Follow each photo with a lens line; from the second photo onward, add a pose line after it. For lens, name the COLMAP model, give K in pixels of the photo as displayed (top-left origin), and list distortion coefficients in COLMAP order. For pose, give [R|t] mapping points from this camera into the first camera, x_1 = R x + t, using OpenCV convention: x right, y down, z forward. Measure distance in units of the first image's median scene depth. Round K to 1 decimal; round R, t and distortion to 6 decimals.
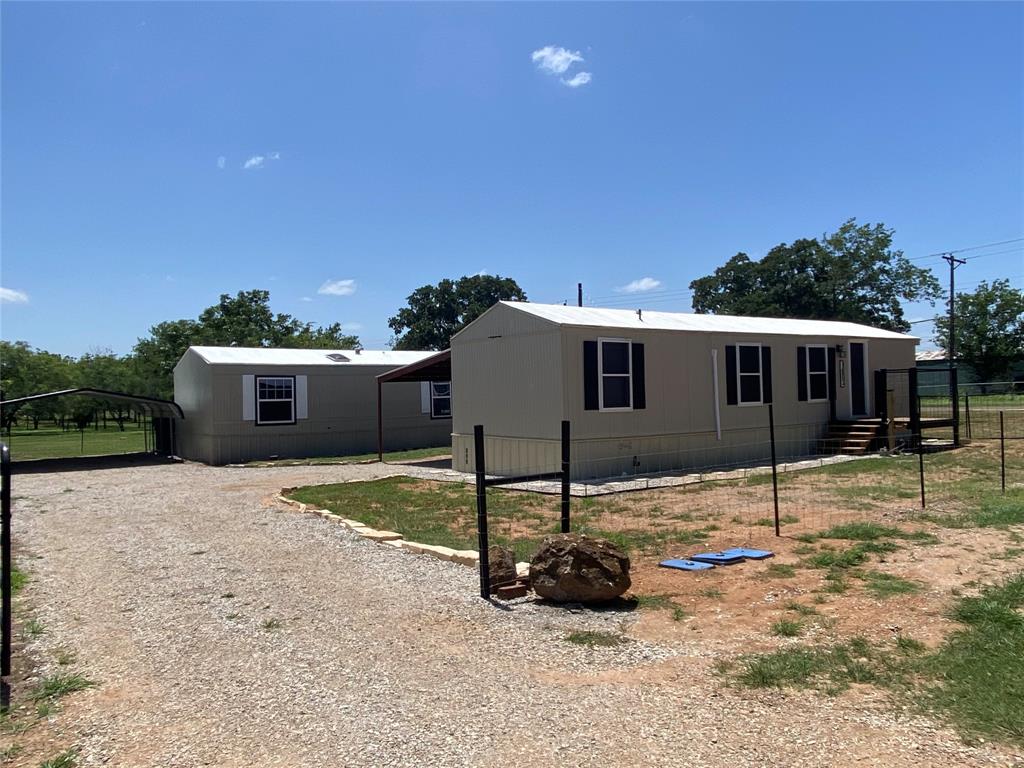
lens RADIAL K [[721.9, 0, 510.7], [0, 721.9, 384.9], [0, 0, 1]] dist [-0.008814, -0.001336]
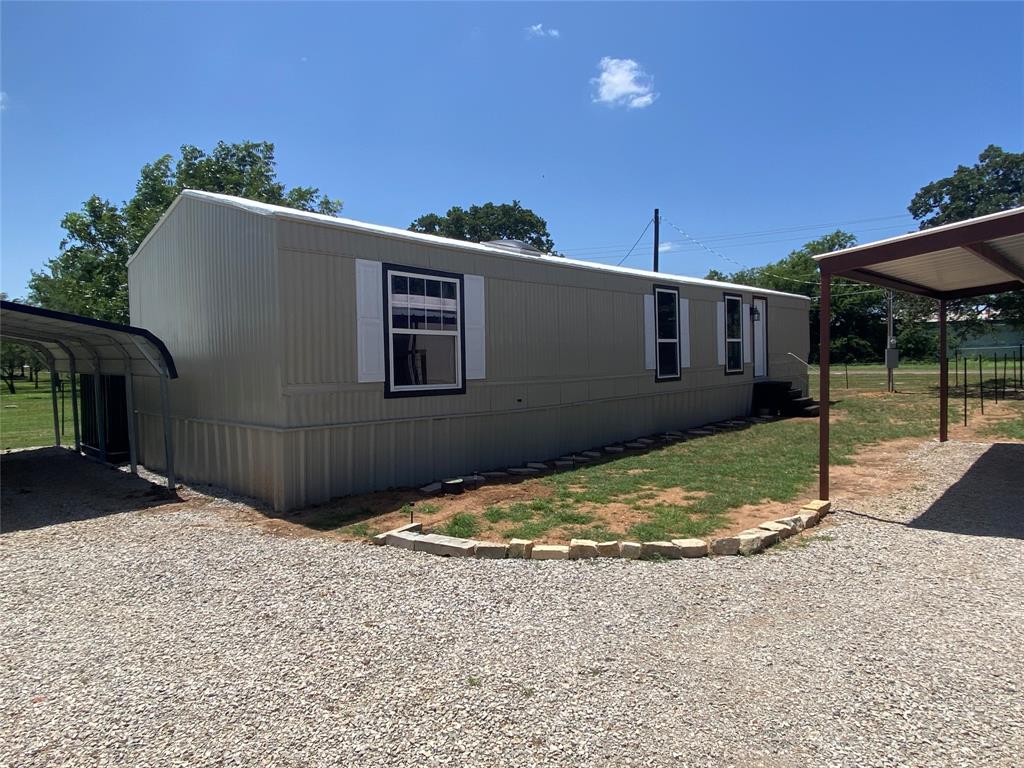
lens RADIAL K [[625.3, 0, 512.2], [0, 625.3, 384.7], [0, 0, 1]] dist [0.010755, 0.000412]
pose [[0.985272, 0.002812, 0.170971, -0.310516], [-0.012484, 0.998379, 0.055524, 0.028000], [-0.170538, -0.056840, 0.983710, 0.598804]]
